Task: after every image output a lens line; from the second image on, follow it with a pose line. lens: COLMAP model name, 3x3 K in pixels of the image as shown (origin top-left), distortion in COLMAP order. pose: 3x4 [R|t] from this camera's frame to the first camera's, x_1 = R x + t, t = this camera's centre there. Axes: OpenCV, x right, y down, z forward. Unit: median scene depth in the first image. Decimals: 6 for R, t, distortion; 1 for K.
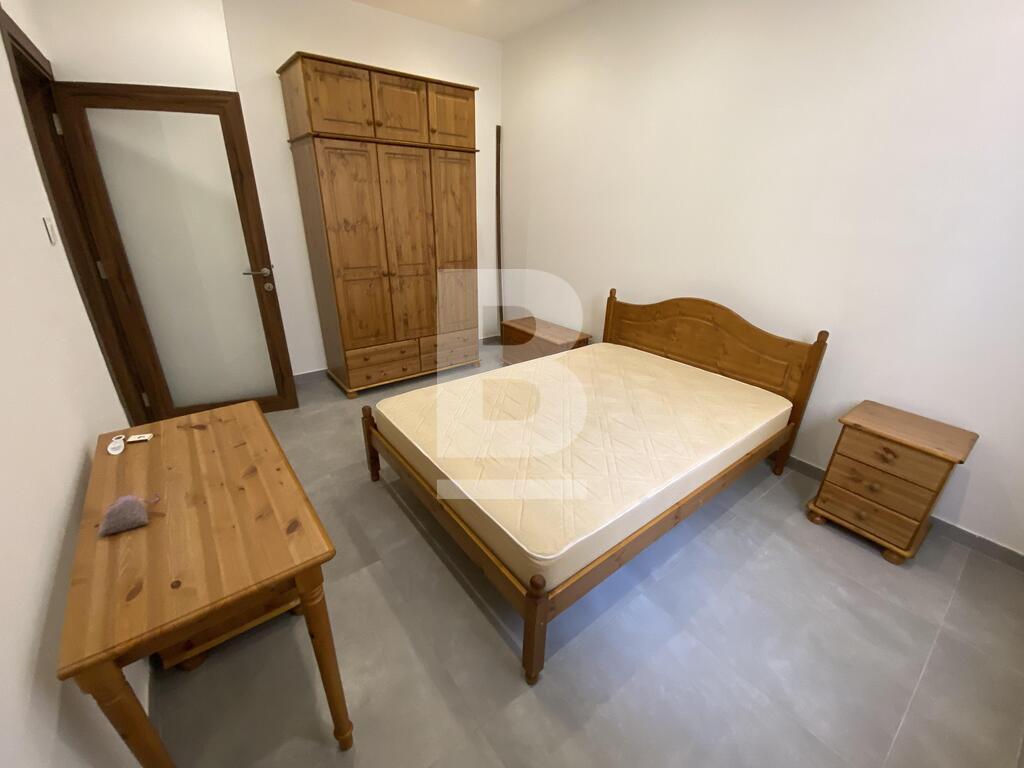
lens RADIAL K [[414.3, 0, 511.4], [0, 414.3, 382.0], [0, 0, 1]] dist [0.029603, -0.024585]
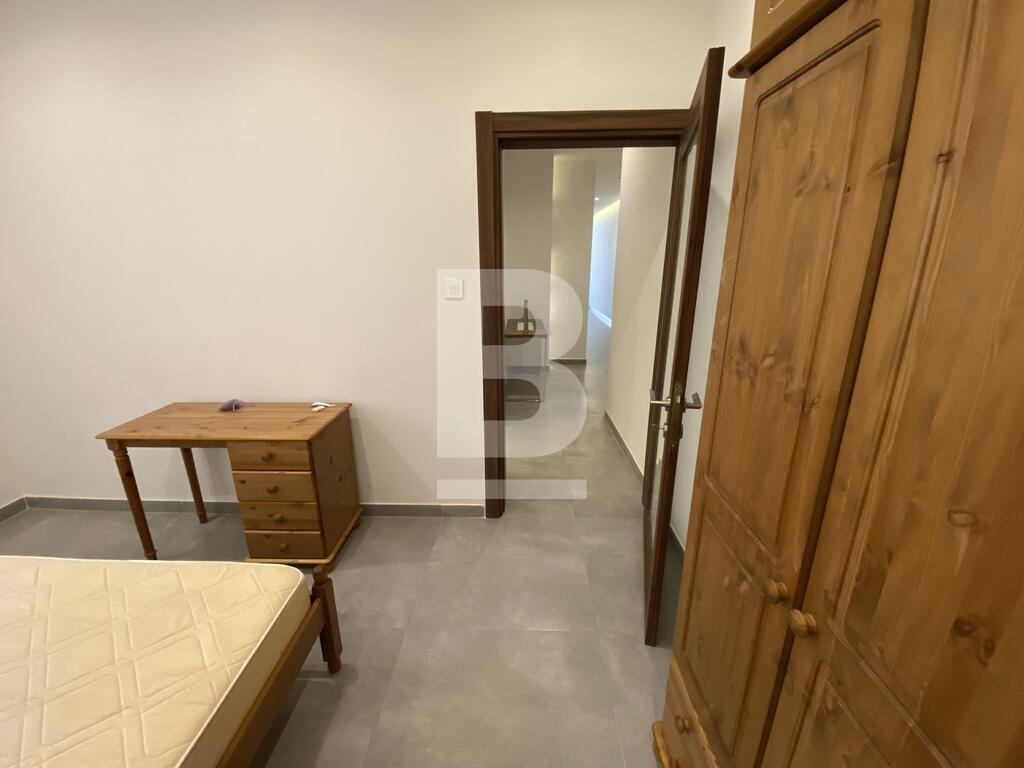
lens RADIAL K [[414.3, 0, 511.4], [0, 414.3, 382.0], [0, 0, 1]] dist [0.029603, -0.024585]
pose [[-0.628038, 0.198115, -0.752541, -0.081699], [-0.321227, 0.814812, 0.482591, -0.443266], [0.708788, 0.544822, -0.448093, 1.014324]]
